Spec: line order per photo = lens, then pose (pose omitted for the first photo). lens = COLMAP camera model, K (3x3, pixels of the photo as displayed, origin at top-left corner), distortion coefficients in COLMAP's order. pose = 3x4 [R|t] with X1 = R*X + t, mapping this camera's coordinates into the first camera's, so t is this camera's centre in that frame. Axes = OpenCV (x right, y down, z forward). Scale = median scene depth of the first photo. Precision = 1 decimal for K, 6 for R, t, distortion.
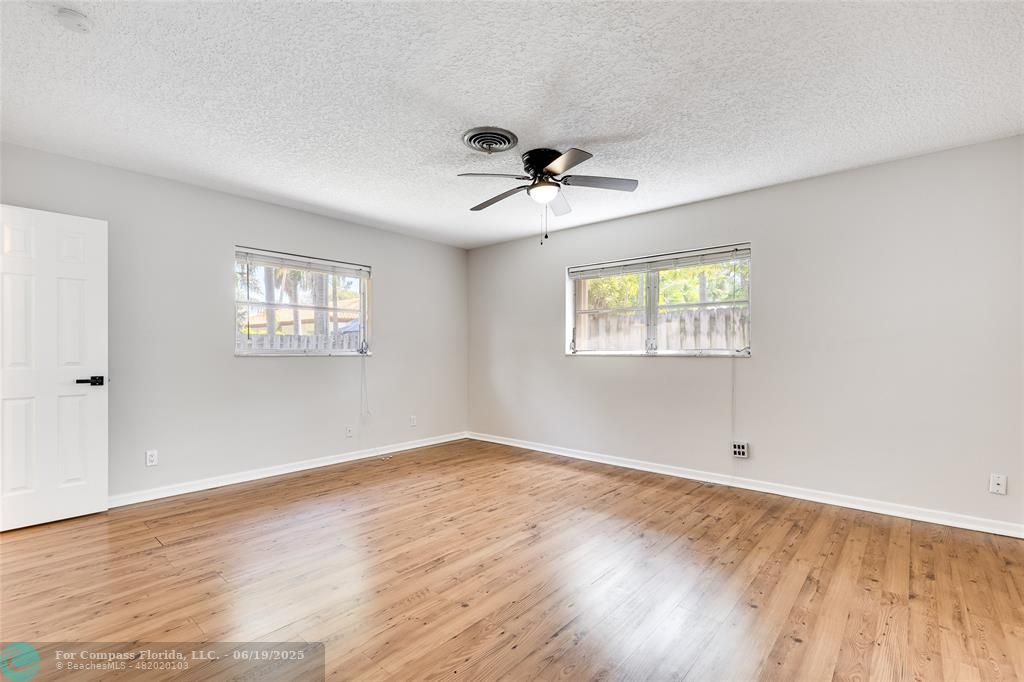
lens RADIAL K [[461.5, 0, 512.4], [0, 461.5, 343.0], [0, 0, 1]] dist [0.013627, -0.002896]
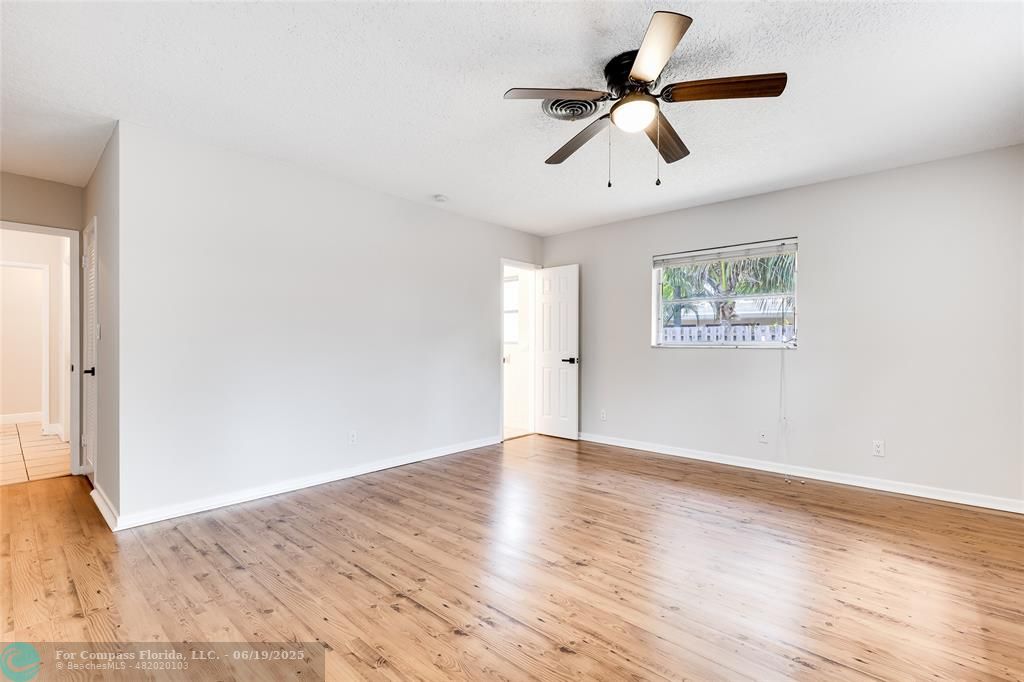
lens RADIAL K [[461.5, 0, 519.7], [0, 461.5, 332.6], [0, 0, 1]] dist [0.013627, -0.002896]
pose [[-0.009641, -0.024129, -0.999662, 0.715851], [0.016199, 0.999574, -0.024283, 0.016700], [0.999822, -0.016428, -0.009246, 0.768285]]
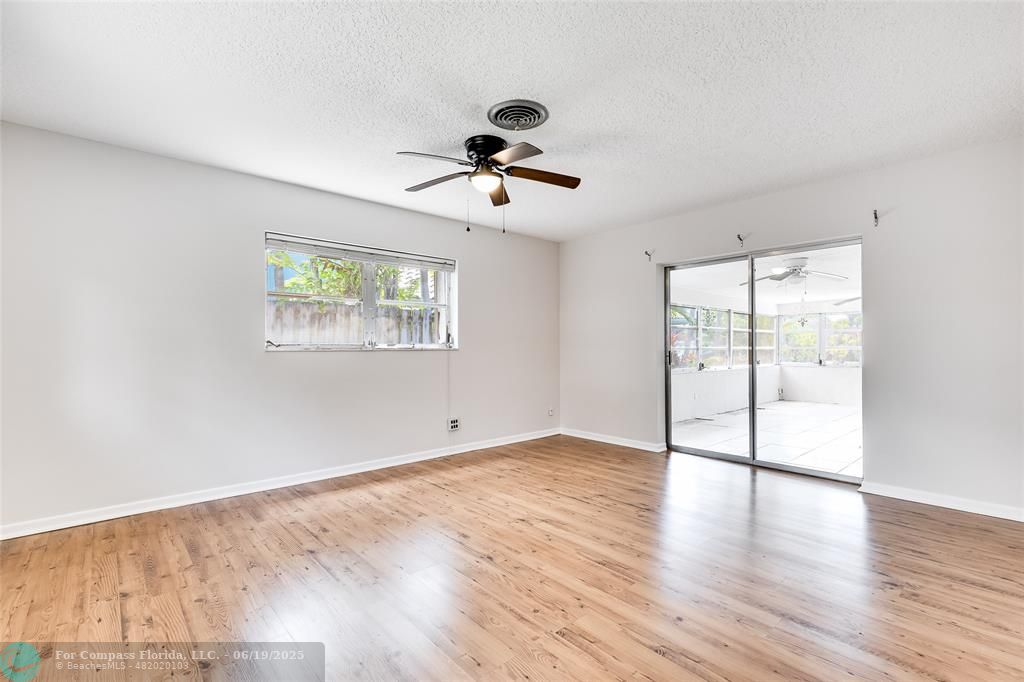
lens RADIAL K [[461.5, 0, 513.9], [0, 461.5, 343.2], [0, 0, 1]] dist [0.013627, -0.002896]
pose [[0.126412, 0.004934, 0.991966, -0.805314], [-0.015681, 0.999873, -0.002975, 0.013716], [-0.991854, -0.015179, 0.126473, 0.756623]]
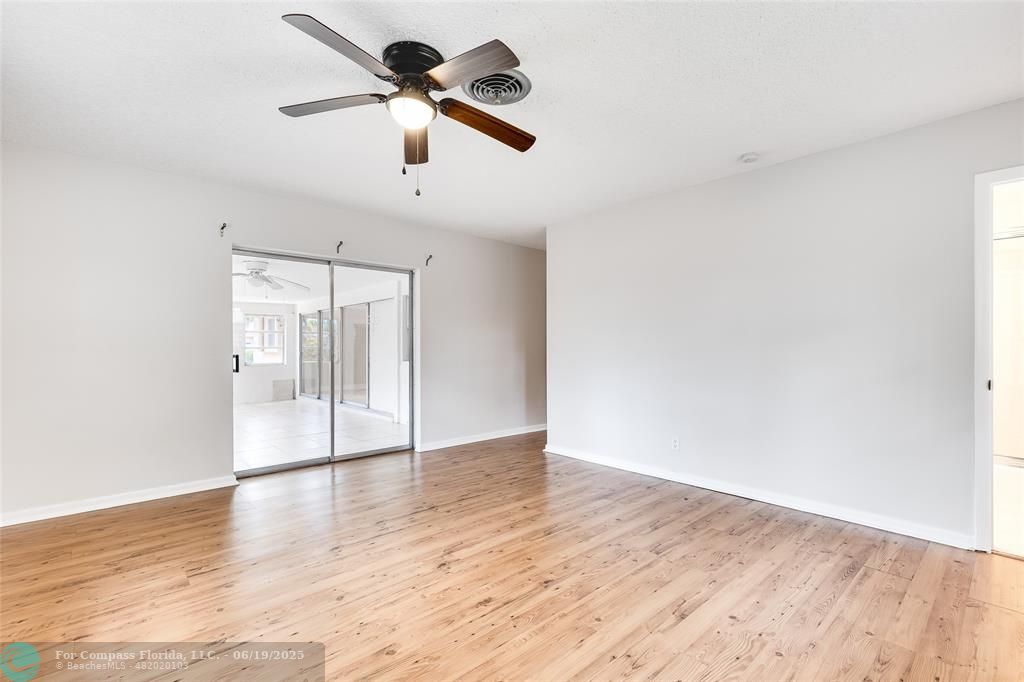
lens RADIAL K [[461.5, 0, 514.3], [0, 461.5, 341.5], [0, 0, 1]] dist [0.013627, -0.002896]
pose [[-0.993607, 0.001808, 0.112879, -0.144610], [-0.001862, 0.999473, -0.032398, 0.026942], [-0.112878, -0.032401, -0.993080, 1.522129]]
